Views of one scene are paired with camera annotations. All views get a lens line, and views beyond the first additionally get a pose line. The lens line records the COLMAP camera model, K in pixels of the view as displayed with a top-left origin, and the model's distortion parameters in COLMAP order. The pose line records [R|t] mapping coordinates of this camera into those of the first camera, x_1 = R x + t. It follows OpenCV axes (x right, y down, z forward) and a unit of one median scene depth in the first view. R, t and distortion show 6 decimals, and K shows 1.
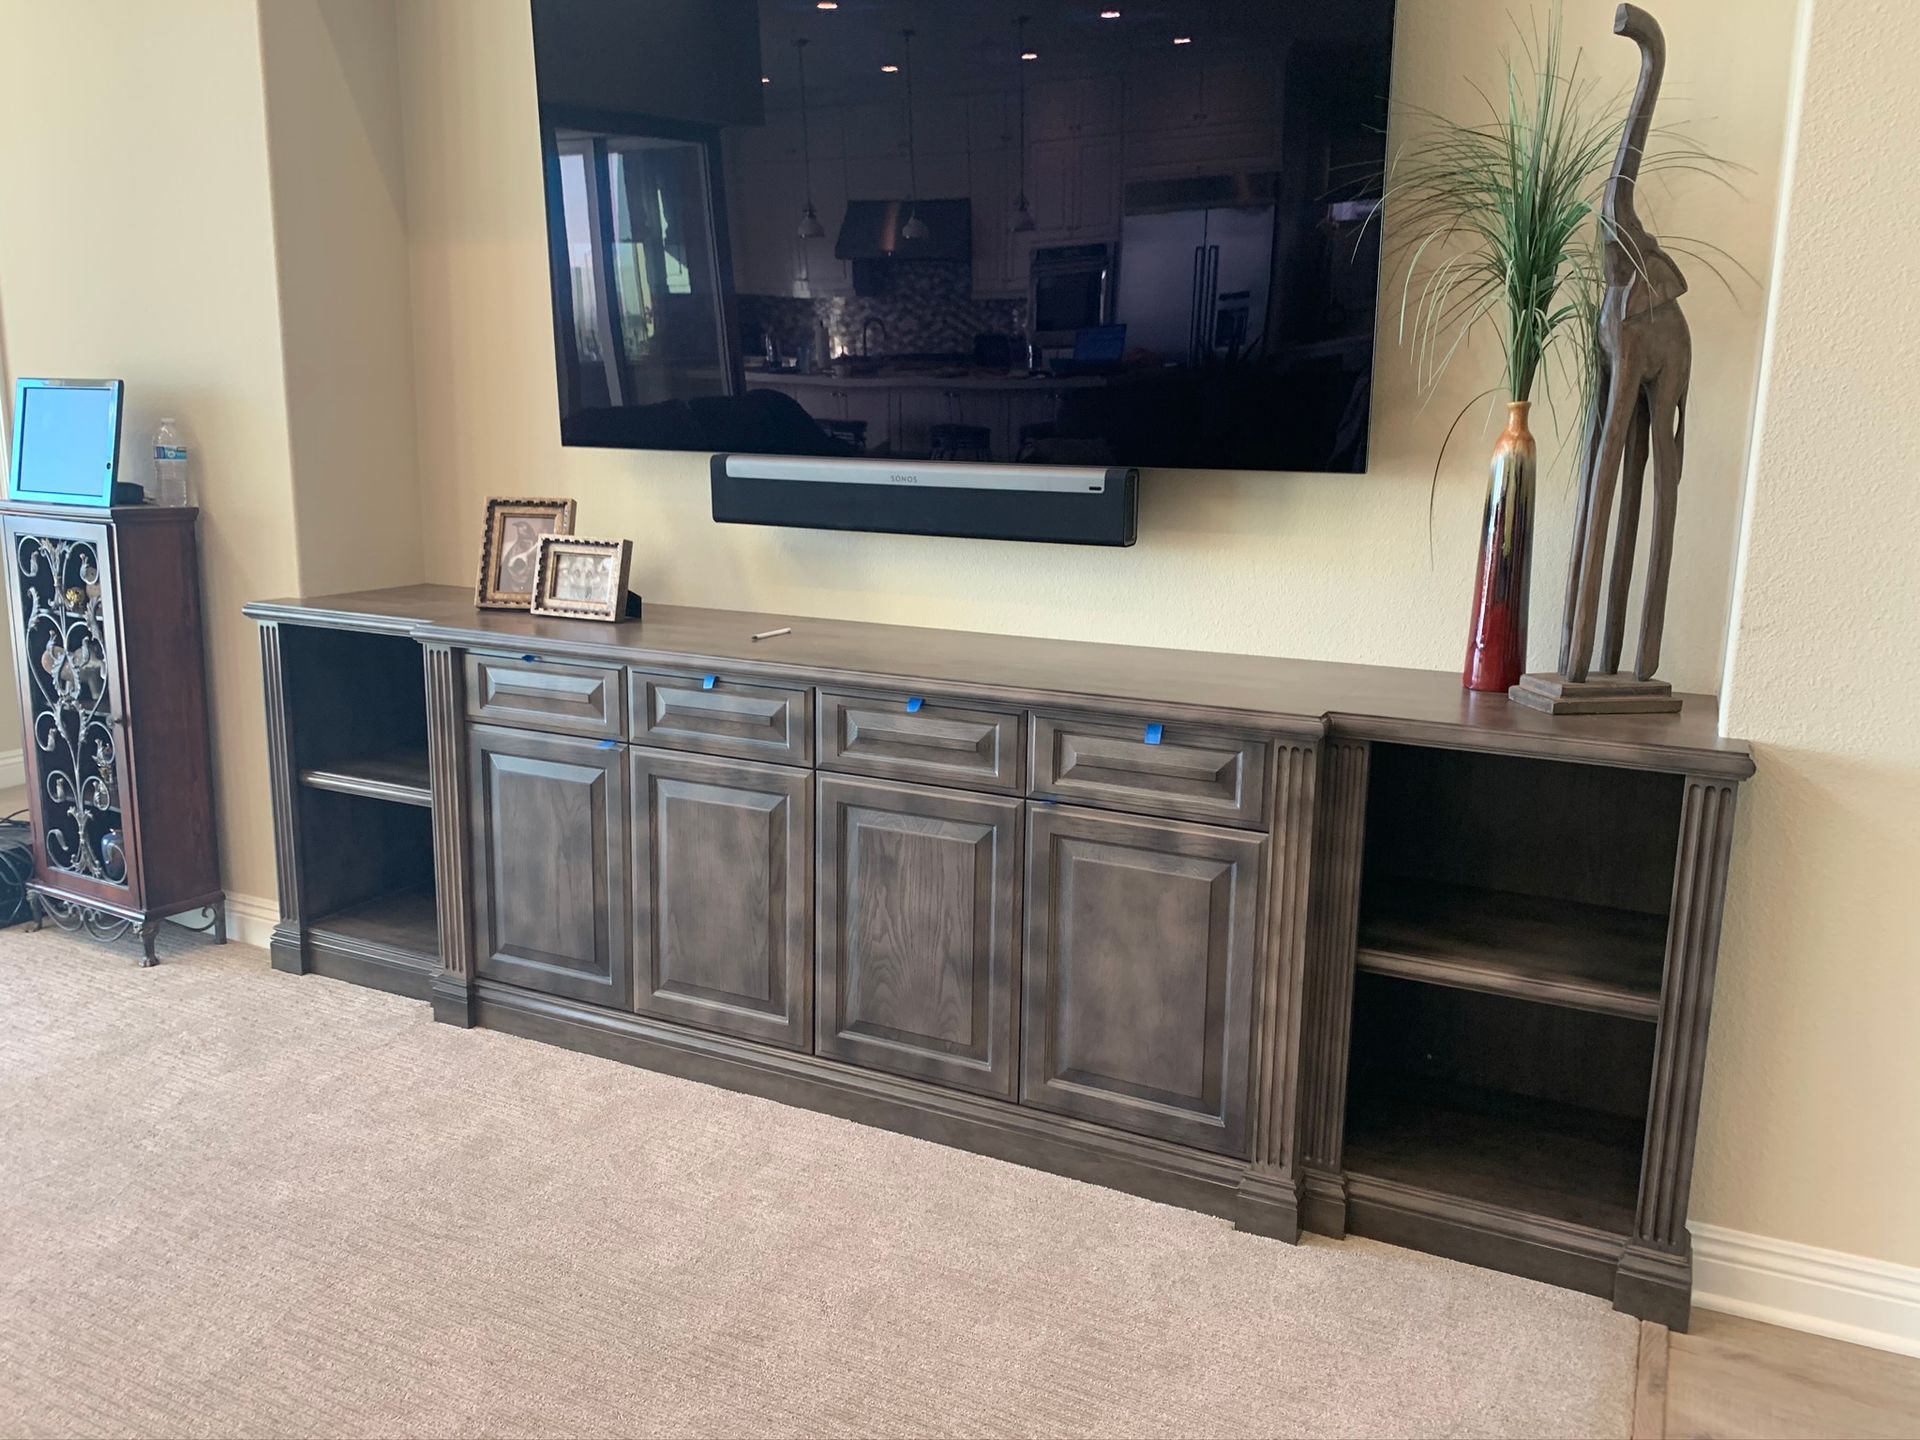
lens RADIAL K [[1415.1, 0, 960.0], [0, 1415.1, 720.0], [0, 0, 1]] dist [0.043458, -0.044758]
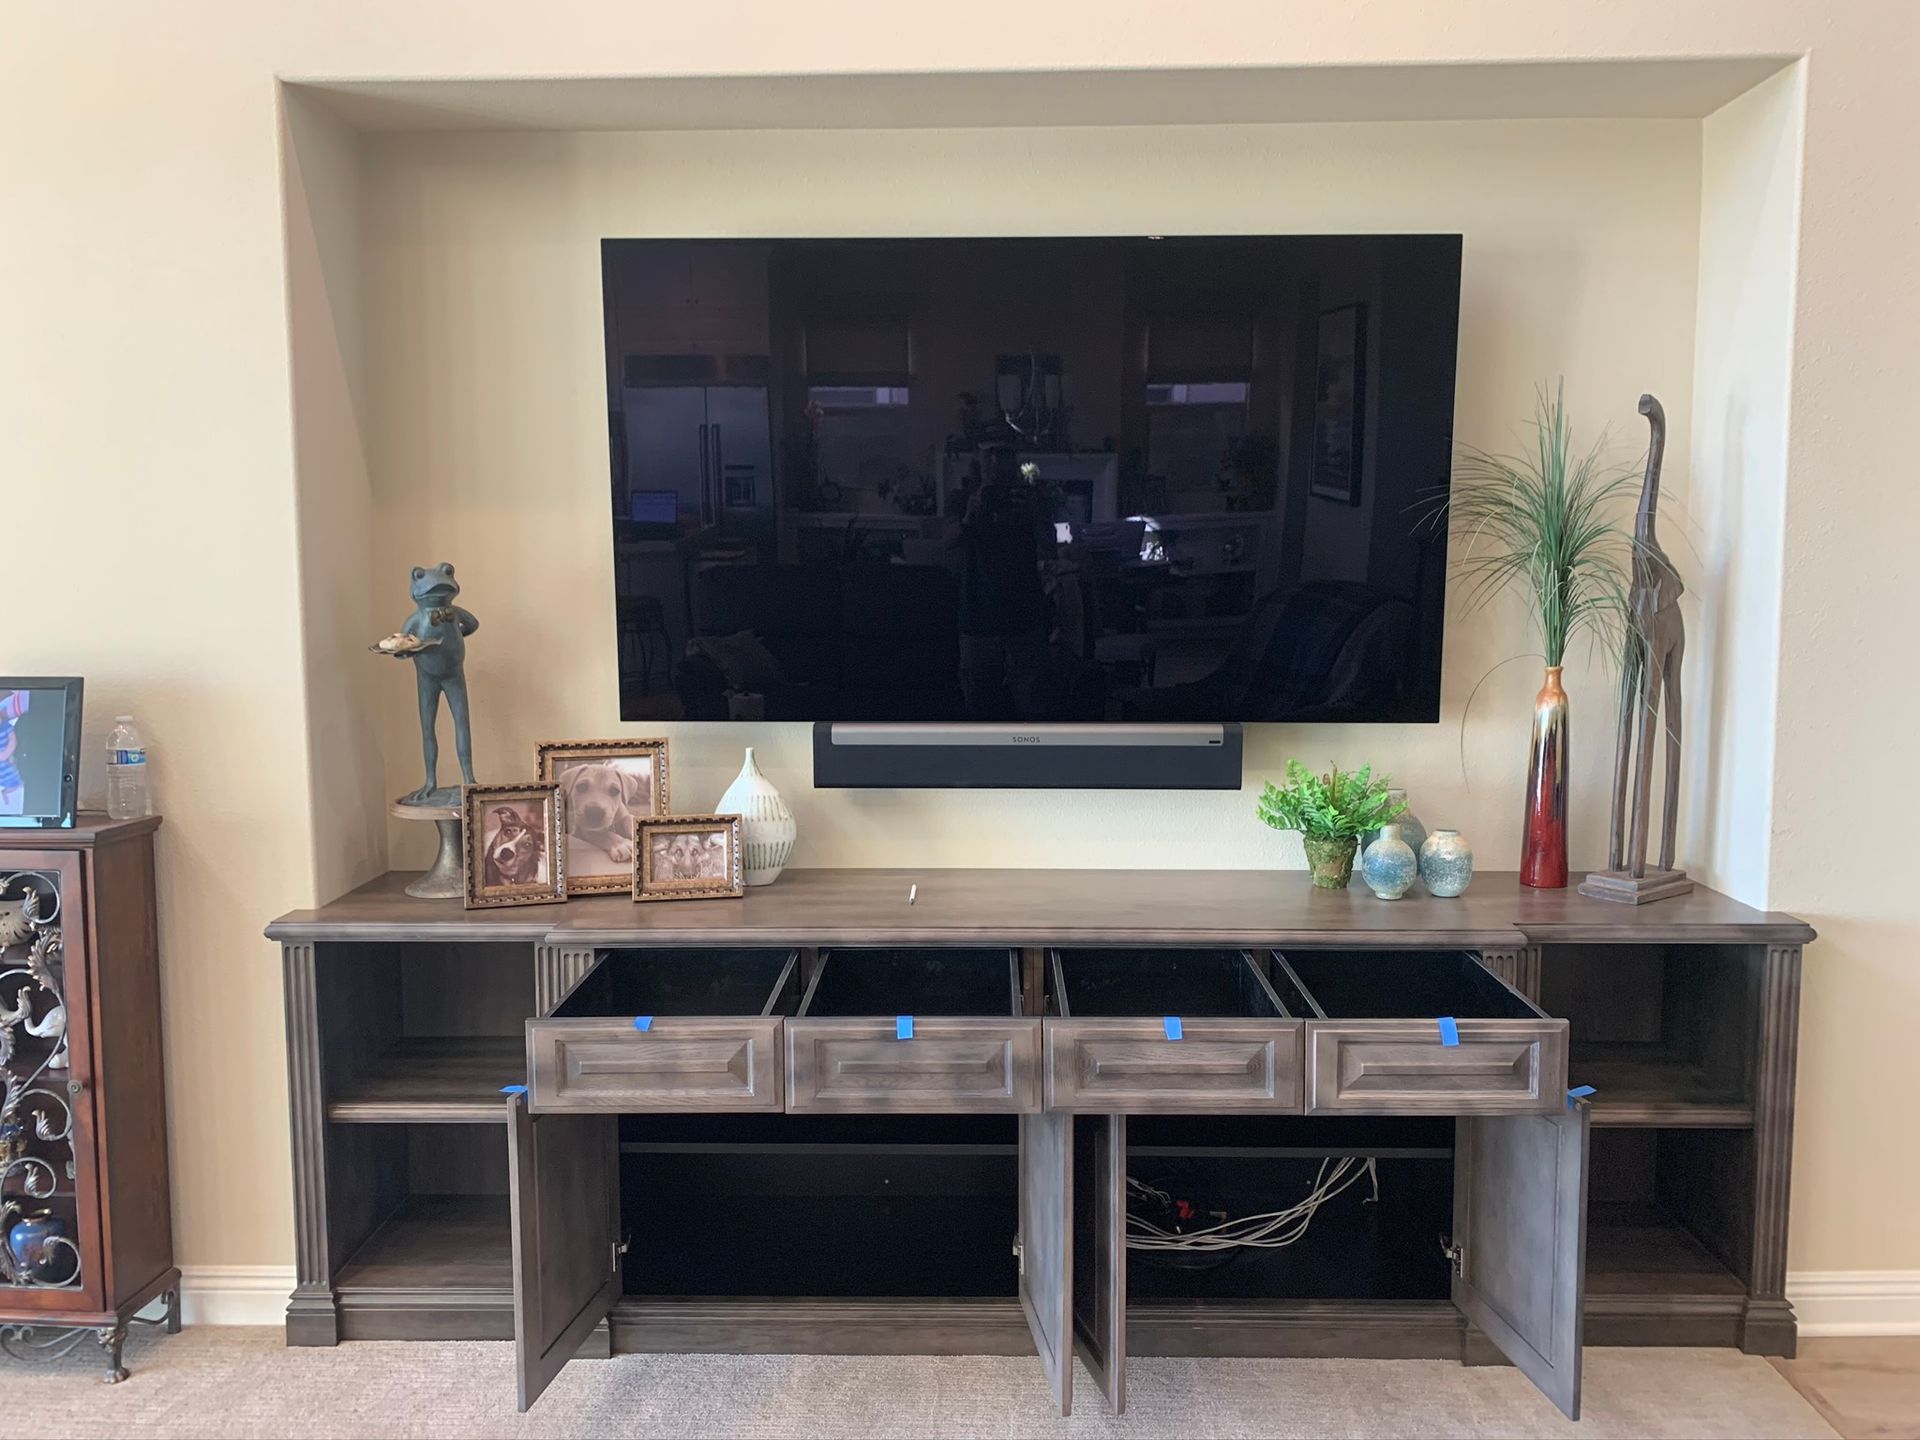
lens RADIAL K [[1415.1, 0, 960.0], [0, 1415.1, 720.0], [0, 0, 1]] dist [0.043458, -0.044758]
pose [[0.908176, -0.066191, 0.413323, -0.494011], [0.104930, 0.991890, -0.071714, -0.103557], [-0.405224, 0.108499, 0.907756, 0.024940]]
